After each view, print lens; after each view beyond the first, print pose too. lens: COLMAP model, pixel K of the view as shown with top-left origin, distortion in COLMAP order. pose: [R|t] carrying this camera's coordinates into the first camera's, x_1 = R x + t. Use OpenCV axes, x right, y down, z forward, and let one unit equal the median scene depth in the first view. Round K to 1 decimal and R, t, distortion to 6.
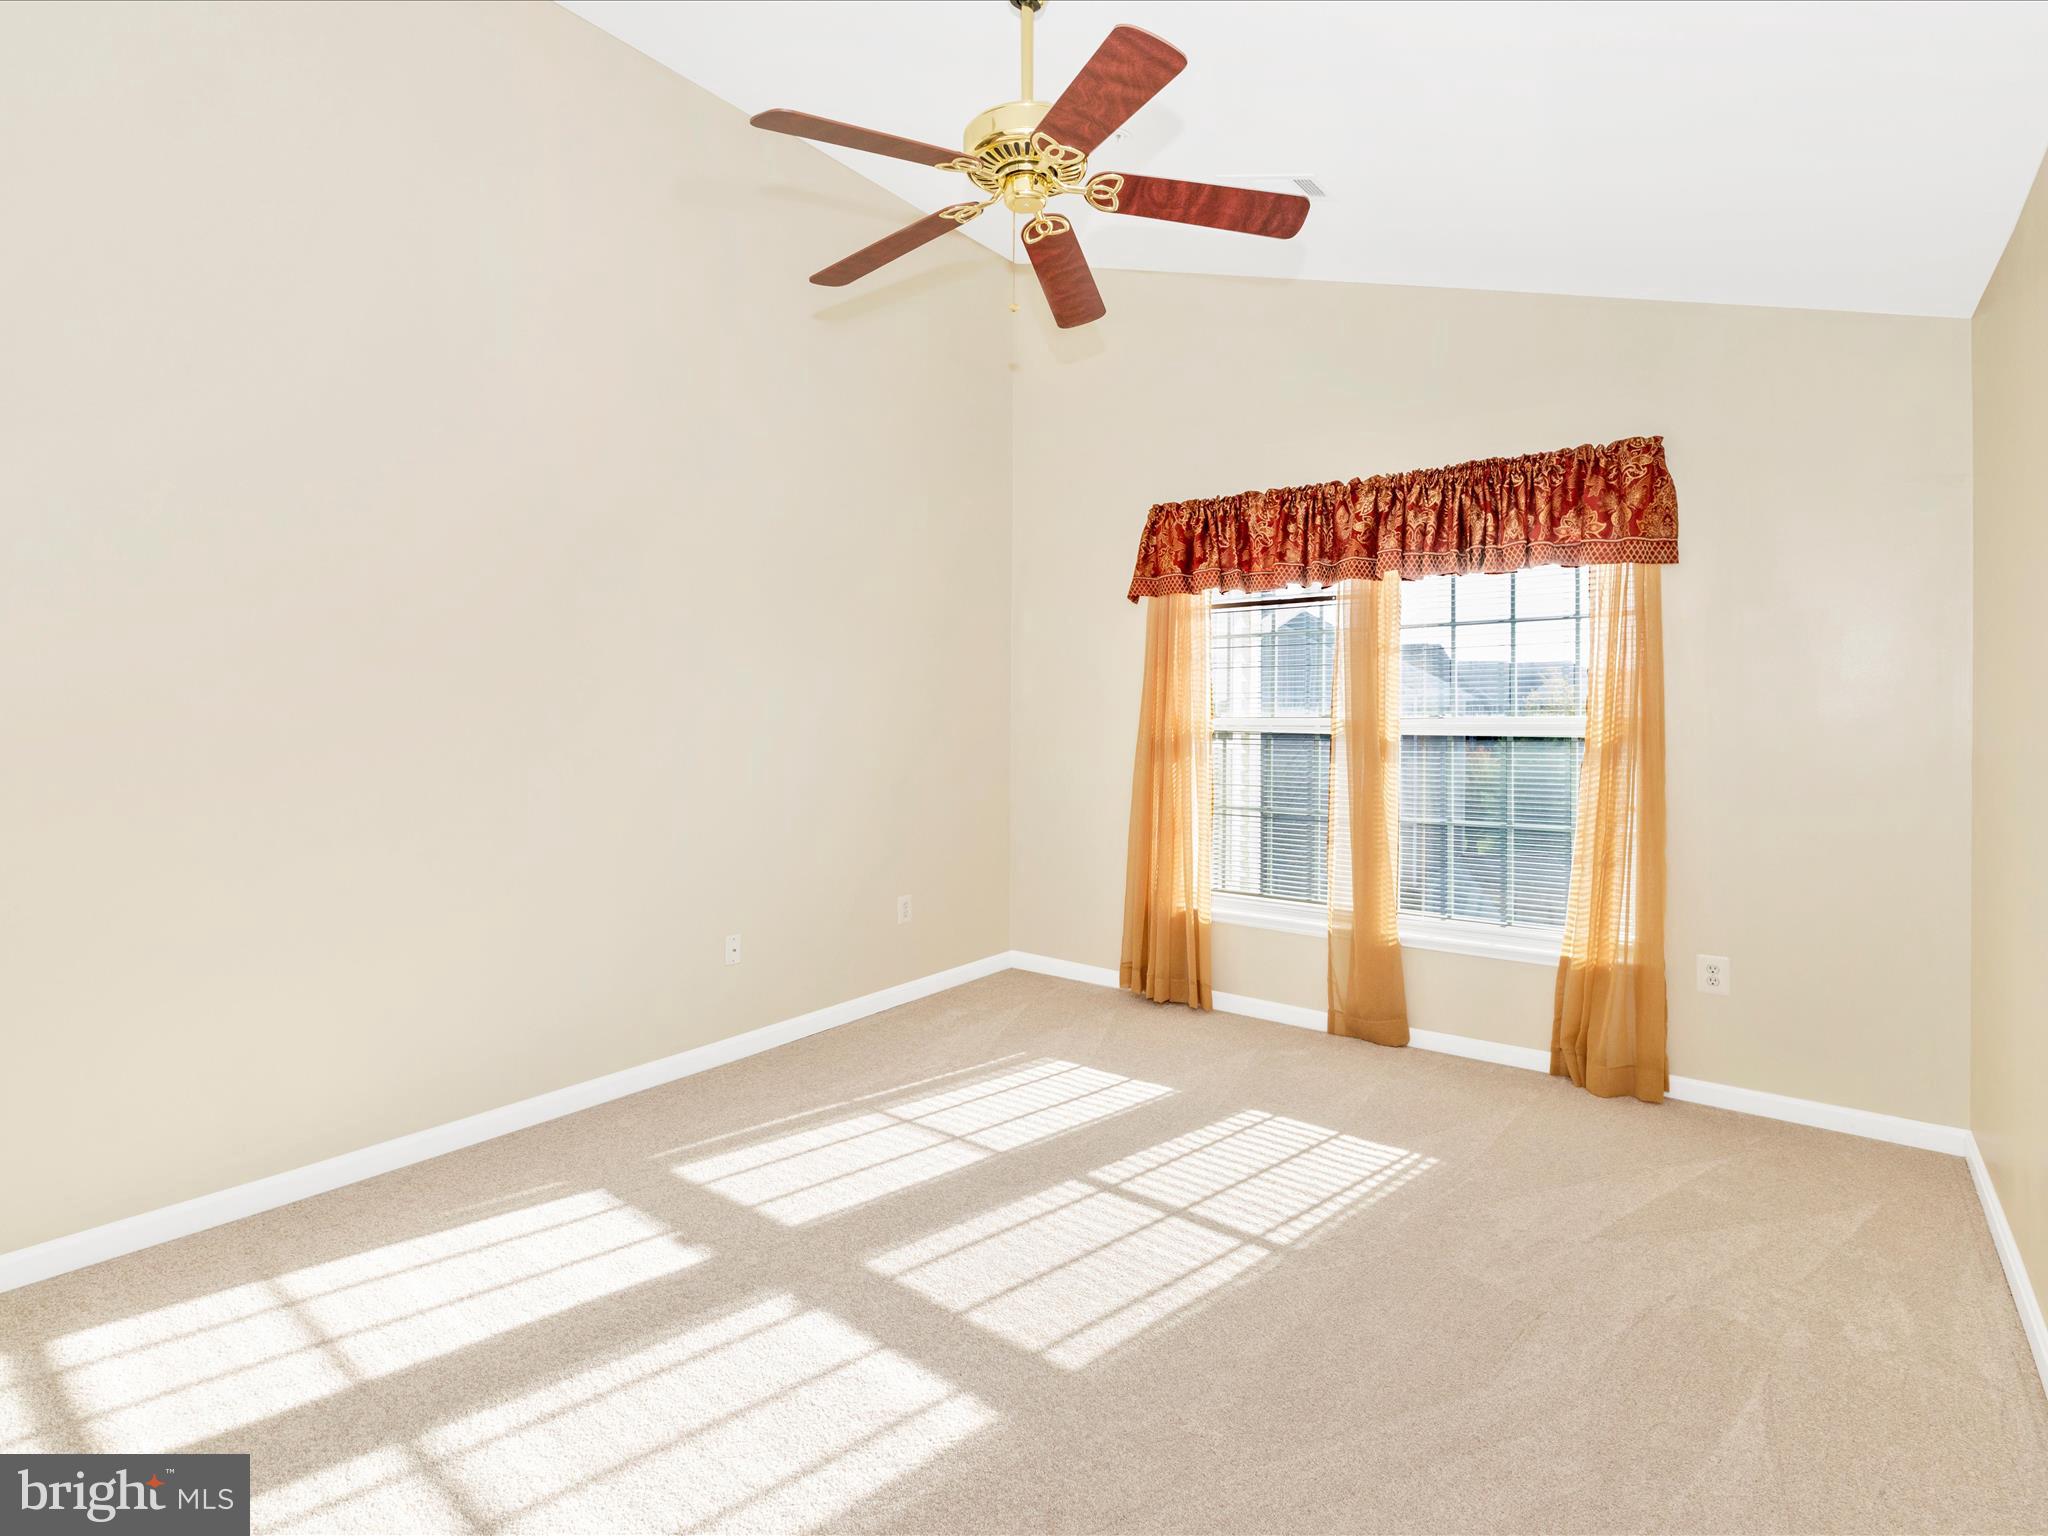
lens RADIAL K [[1001.8, 0, 1025.3], [0, 1001.8, 737.5], [0, 0, 1]] dist [0.000445, 0.001360]
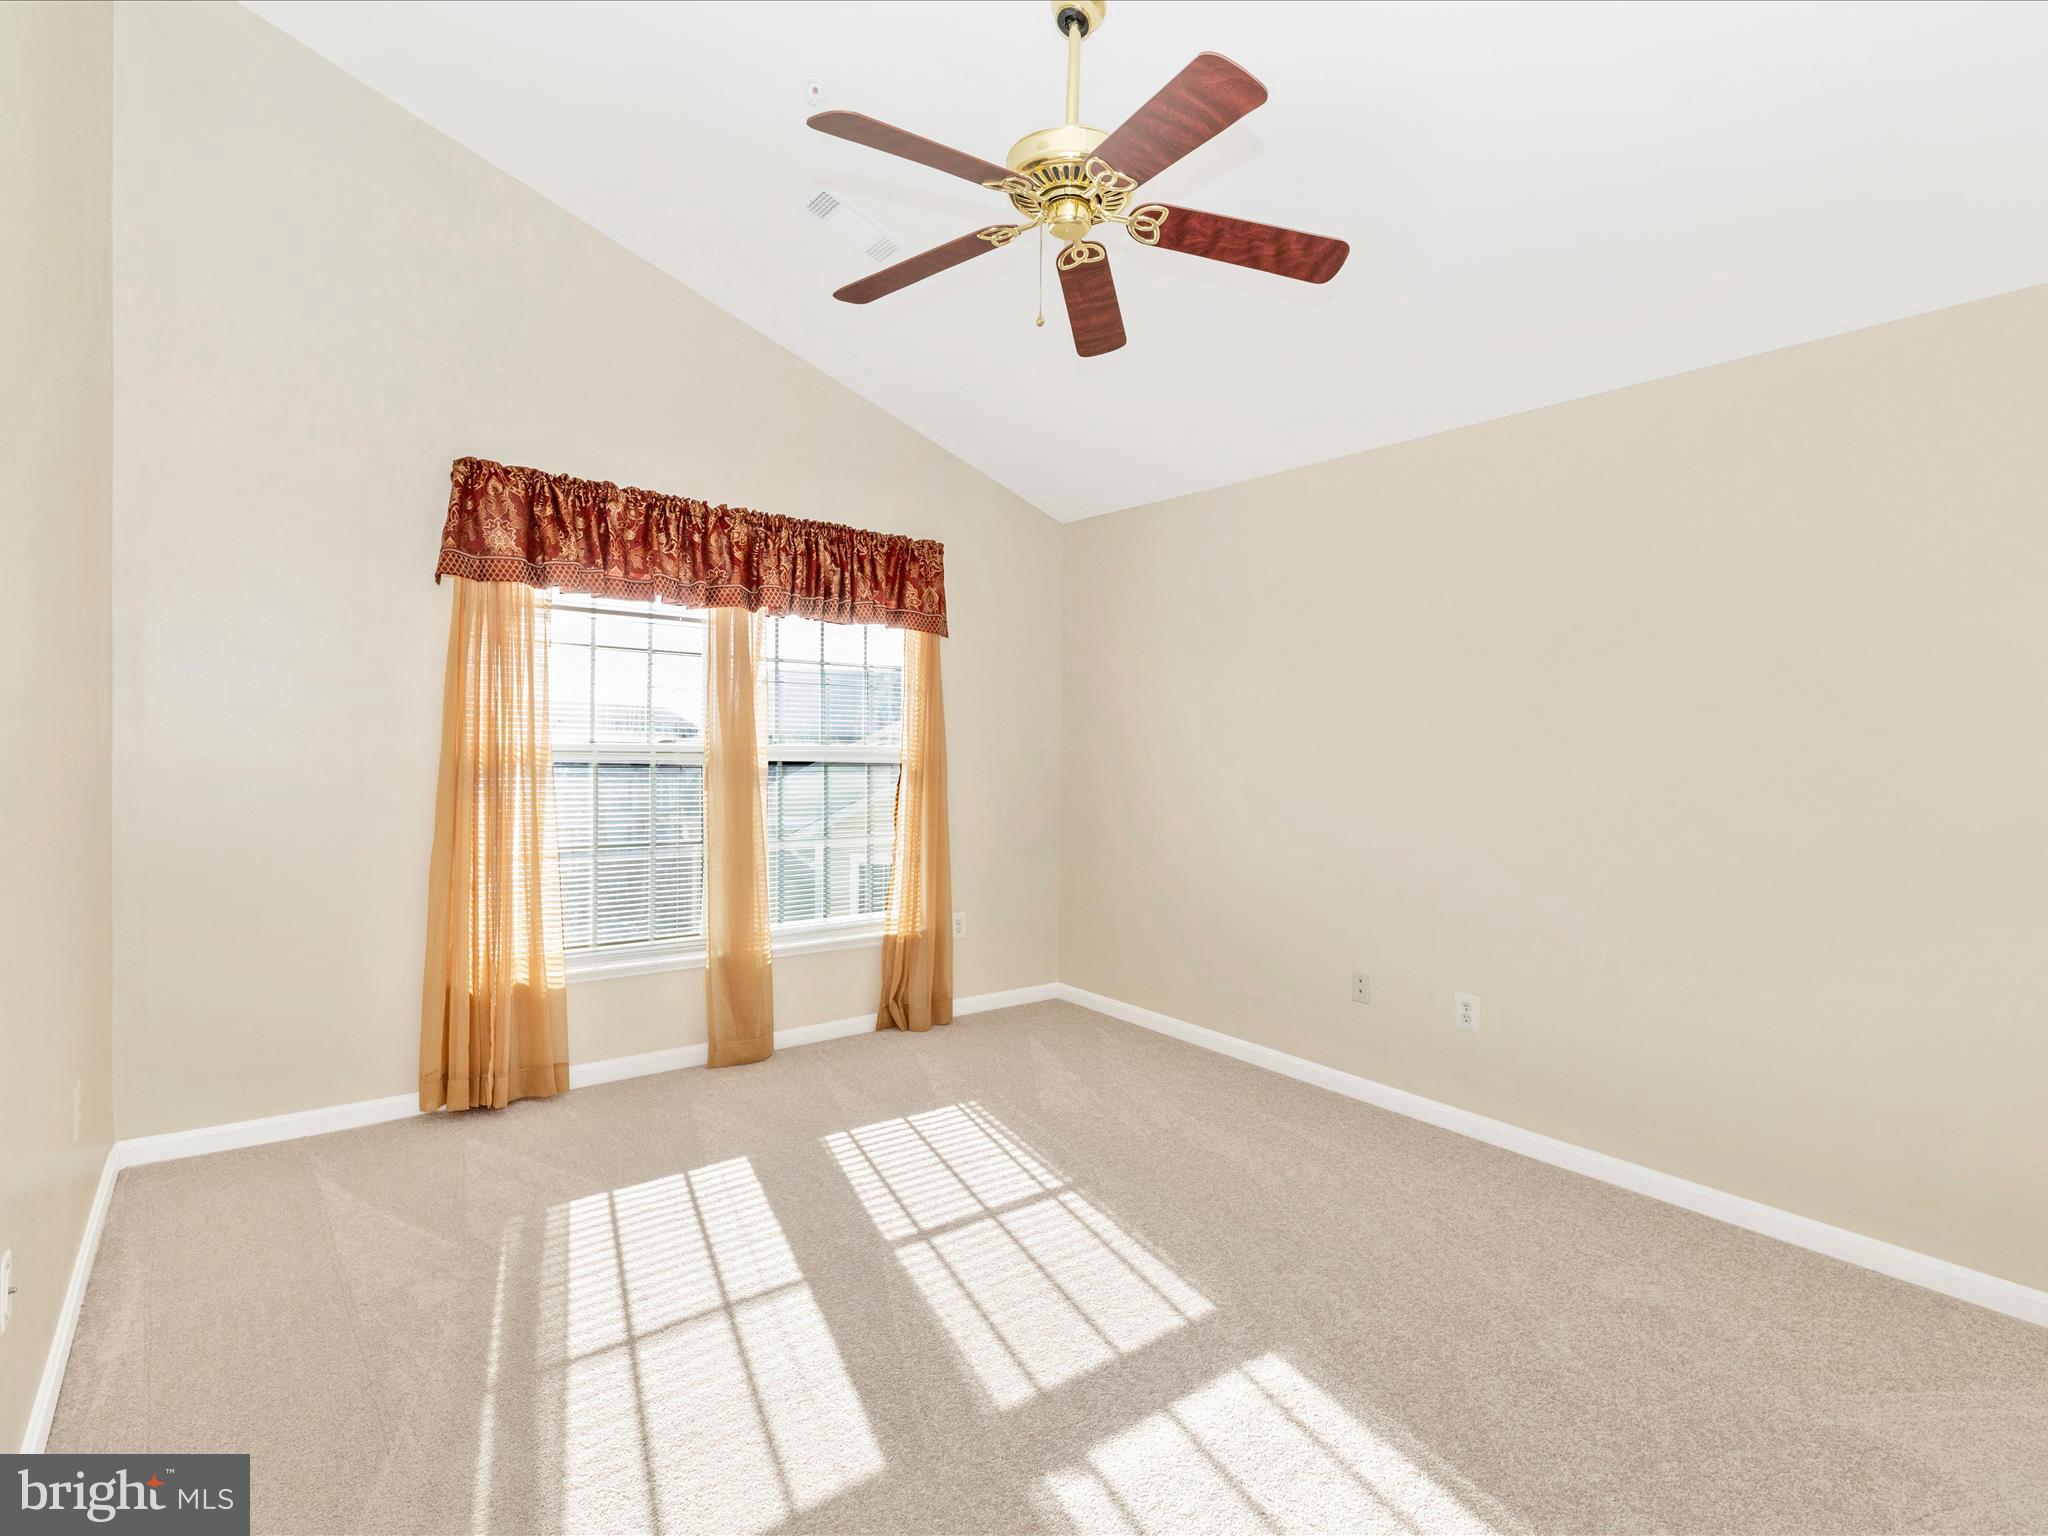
lens RADIAL K [[1001.8, 0, 1025.3], [0, 1001.8, 737.5], [0, 0, 1]] dist [0.000445, 0.001360]
pose [[0.232953, 0.011307, 0.972422, -0.742683], [0.000266, 0.999932, -0.011691, -0.015983], [-0.972488, 0.002982, 0.232934, 0.603335]]
